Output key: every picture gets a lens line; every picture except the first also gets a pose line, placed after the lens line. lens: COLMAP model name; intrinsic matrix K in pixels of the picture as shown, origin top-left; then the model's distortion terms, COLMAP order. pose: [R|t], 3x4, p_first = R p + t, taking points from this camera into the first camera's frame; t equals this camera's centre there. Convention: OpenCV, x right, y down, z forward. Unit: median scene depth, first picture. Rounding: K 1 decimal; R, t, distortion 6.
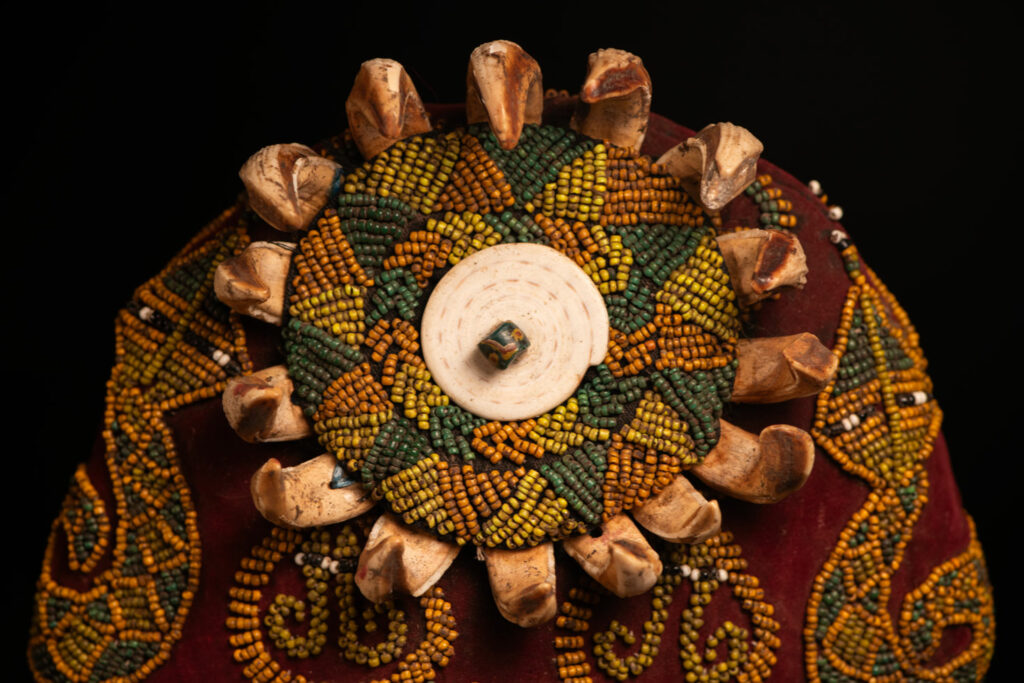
lens RADIAL K [[3516.8, 0, 512.0], [0, 3516.8, 341.5], [0, 0, 1]] dist [-0.284657, 1.296365]
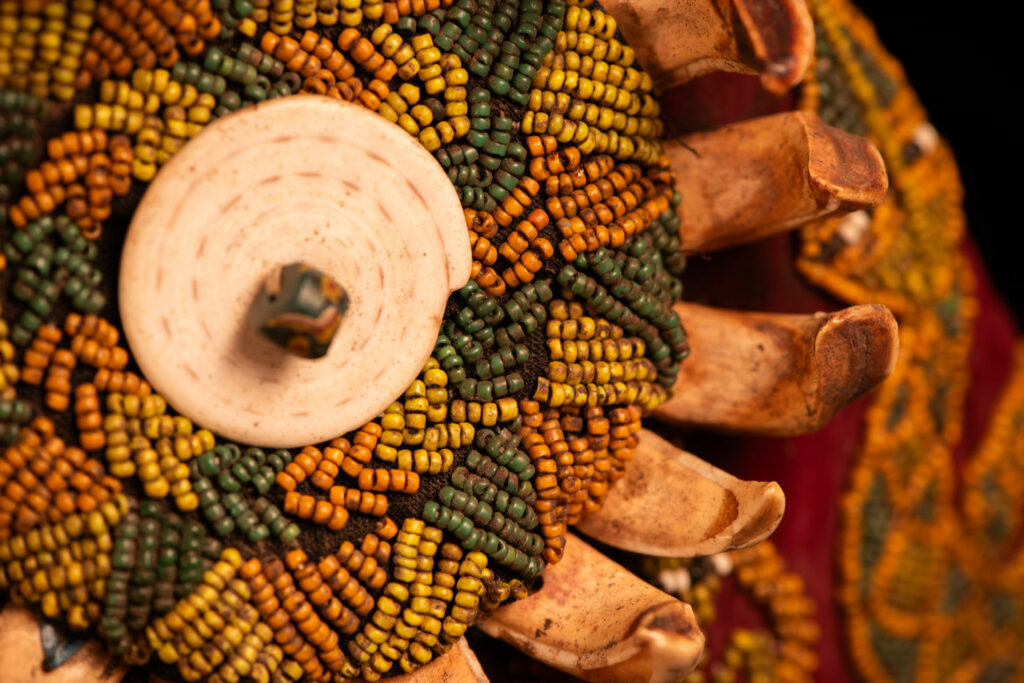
lens RADIAL K [[3999.1, 0, 512.0], [0, 3999.1, 341.5], [0, 0, 1]] dist [-0.250295, 2.477589]
pose [[0.897000, -0.307000, 0.318030, -0.159786], [0.231515, 0.939188, 0.253627, -0.134134], [-0.376553, -0.153875, 0.913526, 0.451224]]
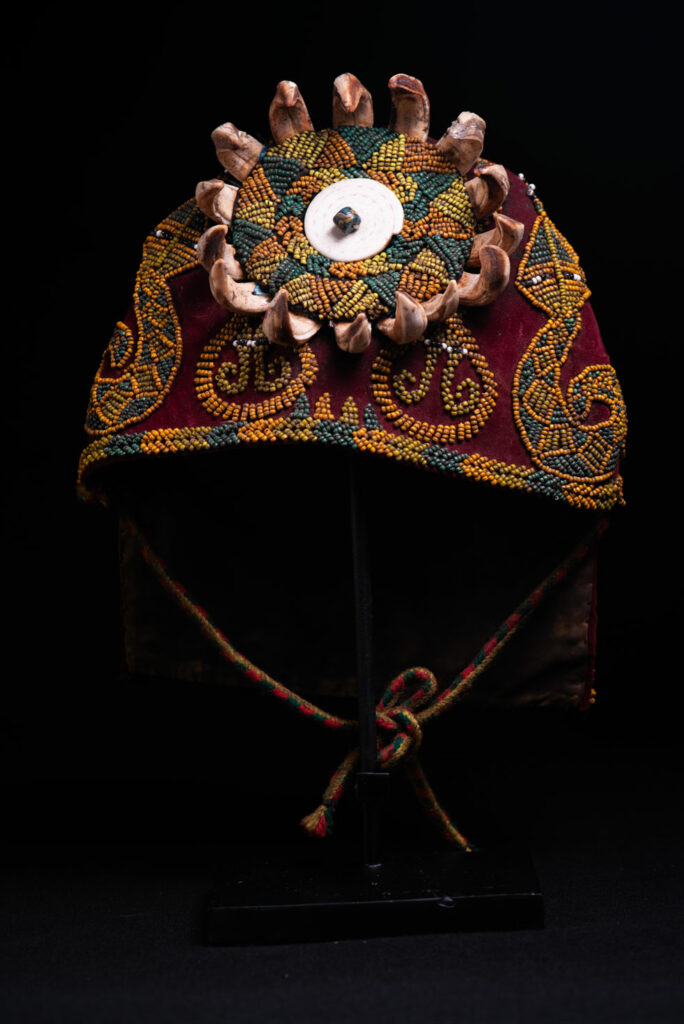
lens RADIAL K [[3516.8, 0, 342.0], [0, 3516.8, 512.0], [0, 0, 1]] dist [-0.284657, 1.296365]
pose [[0.997397, 0.004953, -0.071929, 0.130000], [-0.030078, 0.935265, -0.352667, 0.803762], [0.065526, 0.353912, 0.932980, -0.694857]]
